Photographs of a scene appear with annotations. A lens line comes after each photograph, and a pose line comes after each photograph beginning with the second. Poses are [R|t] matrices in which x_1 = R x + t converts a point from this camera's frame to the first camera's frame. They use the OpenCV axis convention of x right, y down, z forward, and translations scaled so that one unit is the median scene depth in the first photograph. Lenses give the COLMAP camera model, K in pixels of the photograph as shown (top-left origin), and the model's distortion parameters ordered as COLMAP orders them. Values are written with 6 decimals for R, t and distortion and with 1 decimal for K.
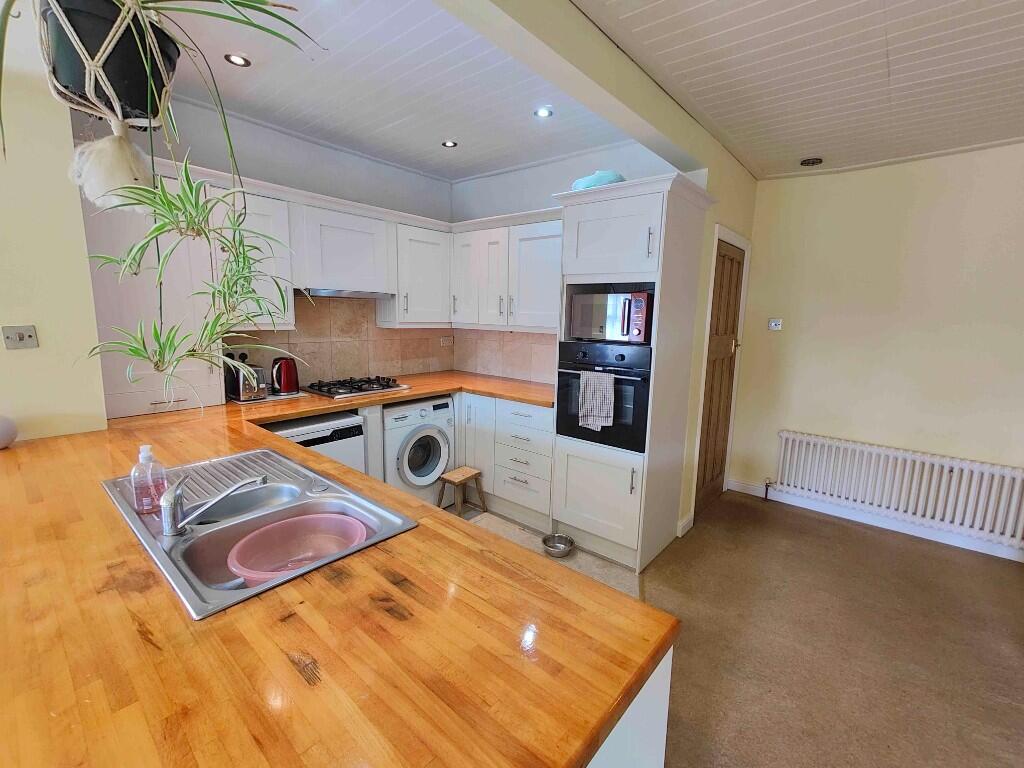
lens RADIAL K [[451.4, 0, 512.1], [0, 451.4, 379.1], [0, 0, 1]] dist [0.013511, 0.000366]
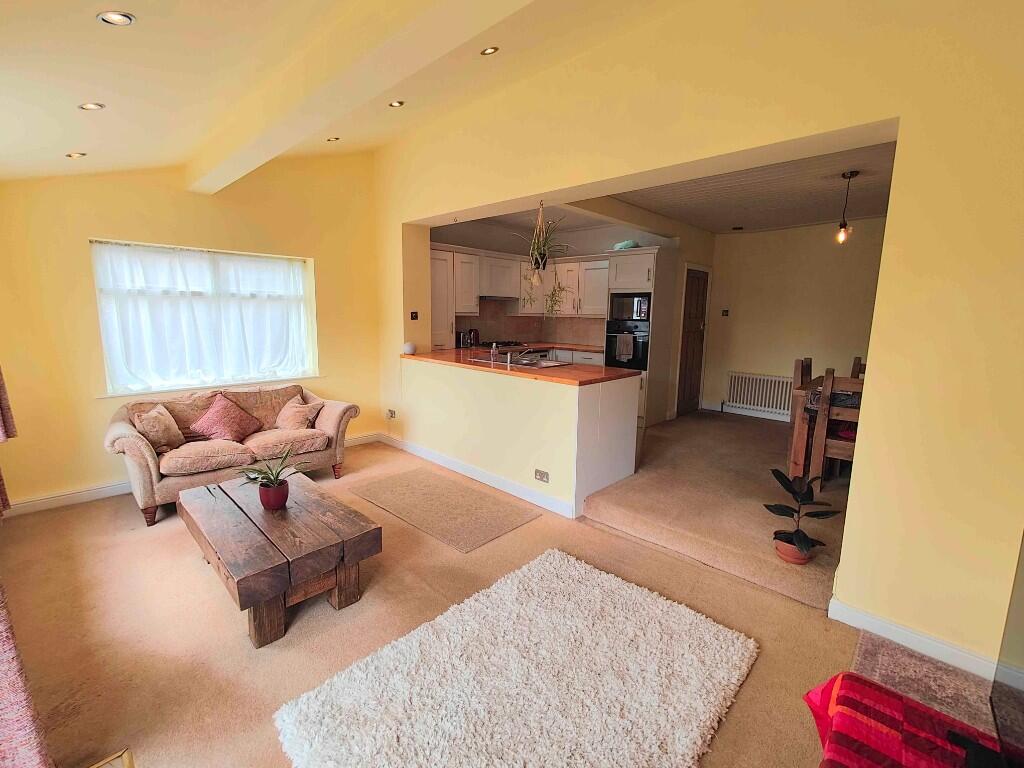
lens RADIAL K [[451.4, 0, 512.1], [0, 451.4, 379.1], [0, 0, 1]] dist [0.013511, 0.000366]
pose [[0.997897, 0.002465, -0.064776, -0.190831], [-0.002550, 0.999996, -0.001222, 0.185112], [0.064773, 0.001384, 0.997899, -1.076467]]
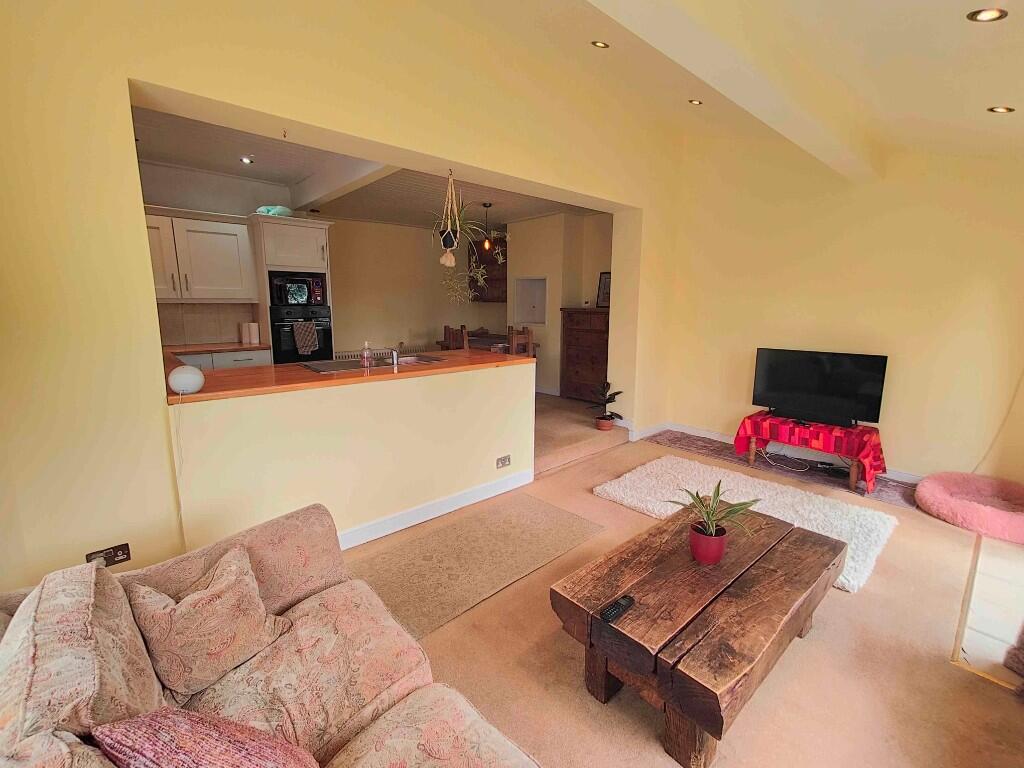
lens RADIAL K [[451.4, 0, 512.1], [0, 451.4, 379.1], [0, 0, 1]] dist [0.013511, 0.000366]
pose [[0.140655, -0.192713, 0.971122, -1.355371], [0.147858, 0.973962, 0.171861, 0.017334], [-0.978956, 0.119415, 0.165487, -0.078214]]
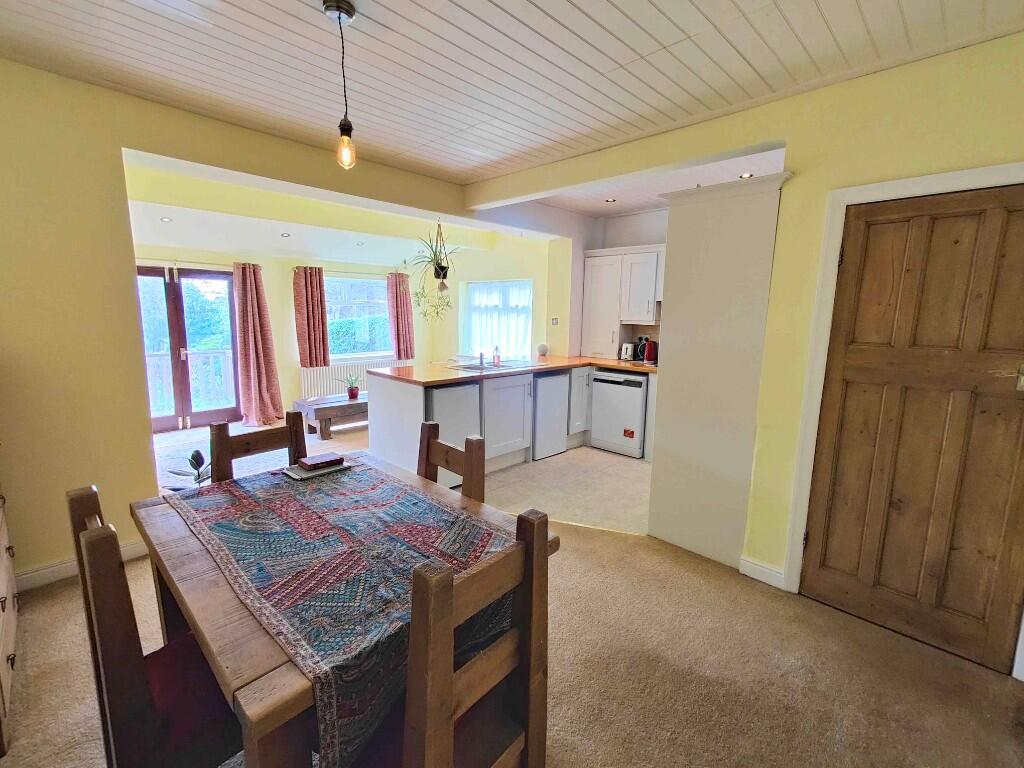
lens RADIAL K [[456.9, 0, 511.9], [0, 456.9, 372.5], [0, 0, 1]] dist [0.018676, 0.000241]
pose [[-0.069249, 0.115412, -0.990901, 1.302546], [-0.167502, 0.977839, 0.125596, -0.060743], [0.983437, 0.174676, -0.048383, 0.588338]]
